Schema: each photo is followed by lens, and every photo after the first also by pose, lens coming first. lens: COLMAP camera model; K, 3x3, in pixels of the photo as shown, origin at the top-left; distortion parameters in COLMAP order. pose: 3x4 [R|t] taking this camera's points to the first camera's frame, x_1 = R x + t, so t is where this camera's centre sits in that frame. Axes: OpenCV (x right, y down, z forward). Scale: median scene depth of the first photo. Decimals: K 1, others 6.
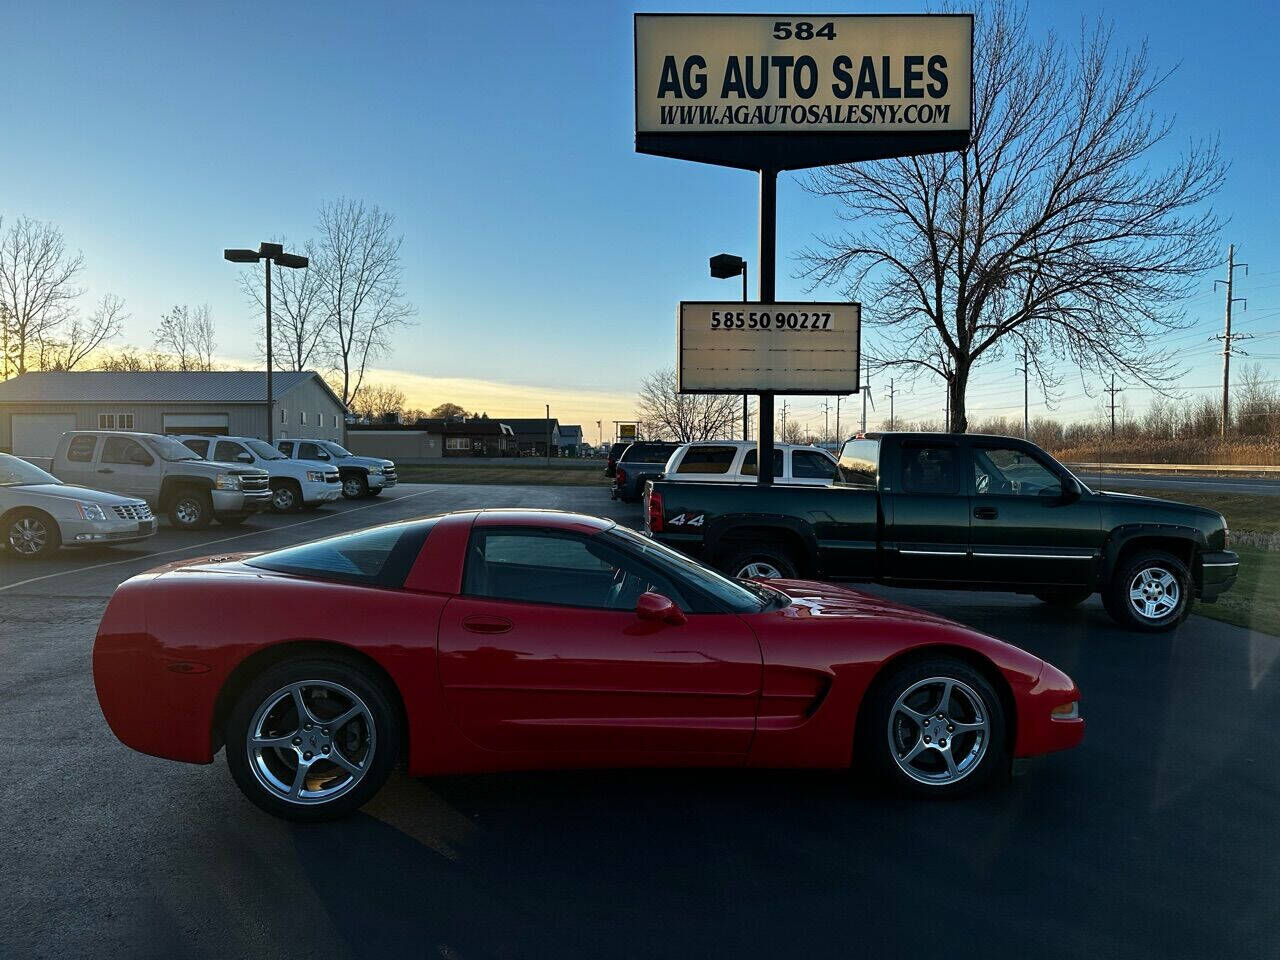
lens RADIAL K [[994.1, 0, 640.0], [0, 994.1, 480.0], [0, 0, 1]] dist [0.055719, -0.120662]
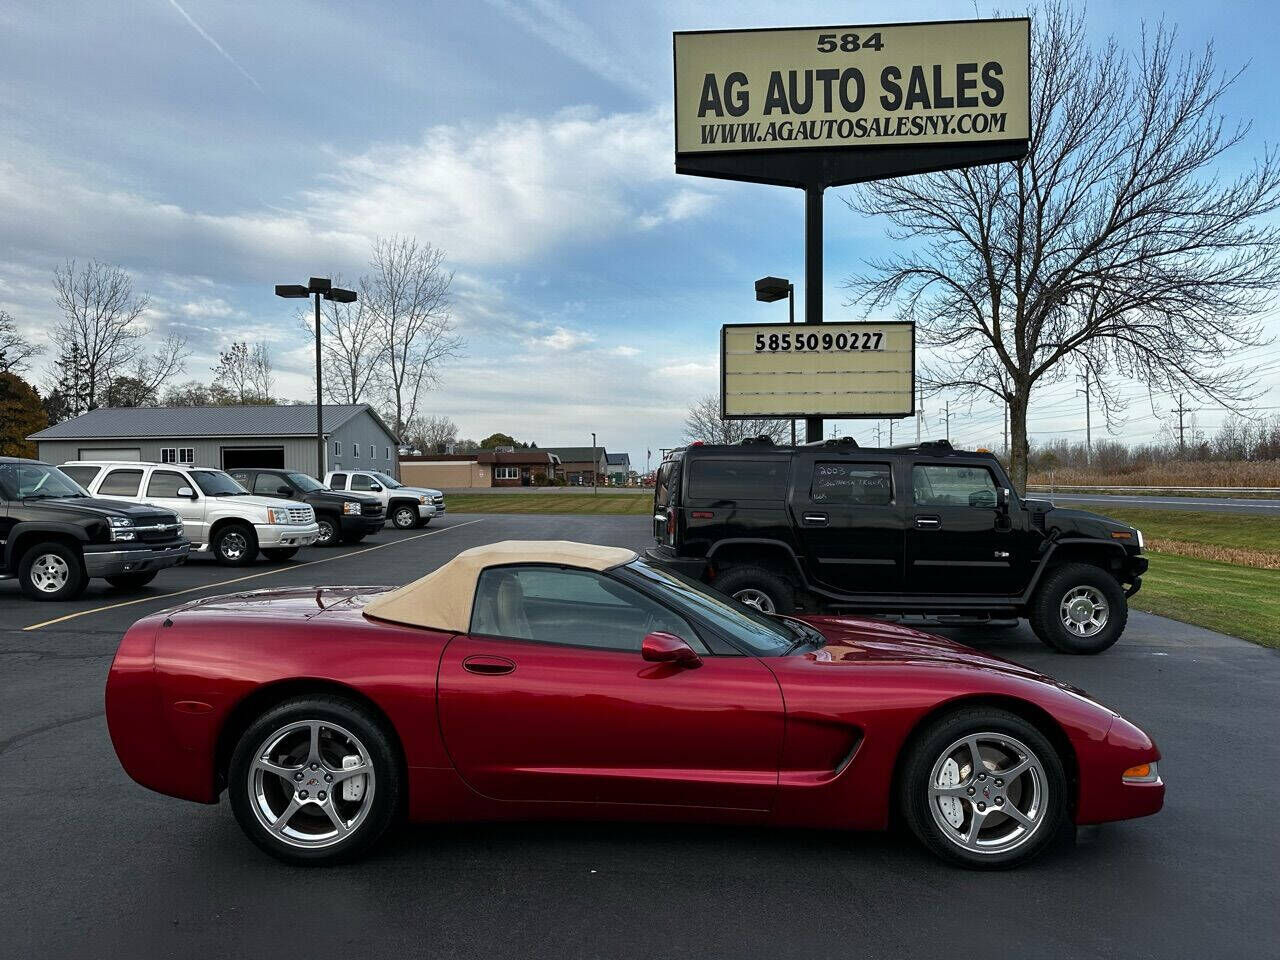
lens RADIAL K [[873.8, 0, 640.0], [0, 873.8, 480.0], [0, 0, 1]] dist [0.042622, -0.072982]
pose [[0.997130, -0.009797, -0.075076, 0.019721], [0.008052, 0.999691, -0.023515, -0.008290], [0.075283, 0.022843, 0.996901, 0.135398]]
